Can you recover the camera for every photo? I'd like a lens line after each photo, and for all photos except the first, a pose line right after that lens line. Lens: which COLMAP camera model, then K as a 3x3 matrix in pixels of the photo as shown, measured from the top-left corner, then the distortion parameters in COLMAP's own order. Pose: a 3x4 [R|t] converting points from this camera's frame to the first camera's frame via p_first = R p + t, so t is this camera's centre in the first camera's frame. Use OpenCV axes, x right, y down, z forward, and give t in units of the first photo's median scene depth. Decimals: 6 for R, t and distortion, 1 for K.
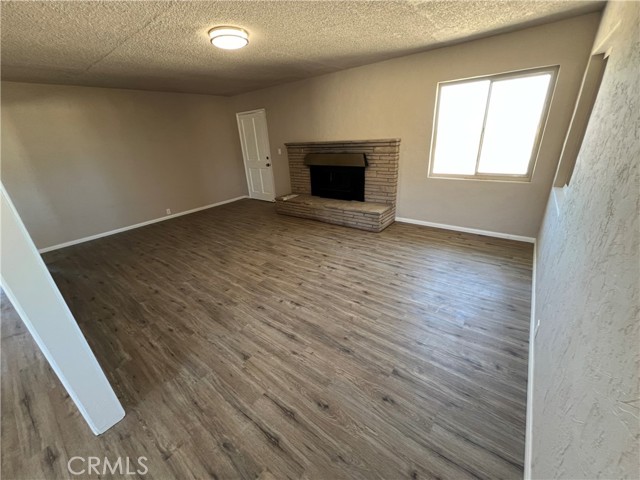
lens RADIAL K [[262.1, 0, 319.8], [0, 262.1, 233.5], [0, 0, 1]] dist [-0.000102, -0.000320]
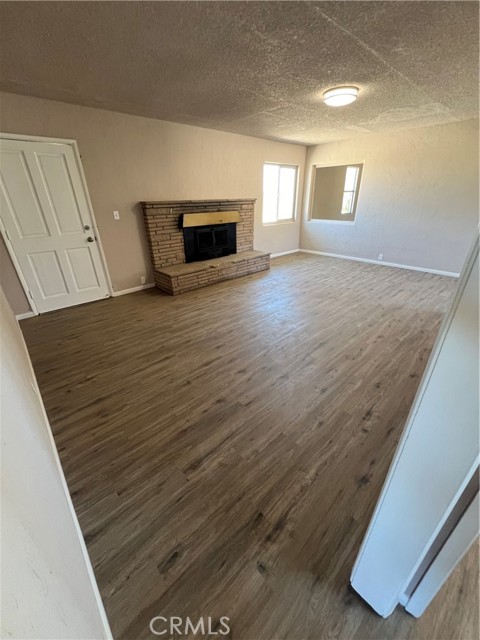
lens RADIAL K [[254.4, 0, 238.2], [0, 254.4, 317.4], [0, 0, 1]] dist [0.001560, 0.000636]
pose [[0.159231, -0.375482, 0.913049, -1.106954], [0.356802, 0.884222, 0.301403, -0.234145], [-0.920510, 0.277785, 0.274768, 0.851186]]
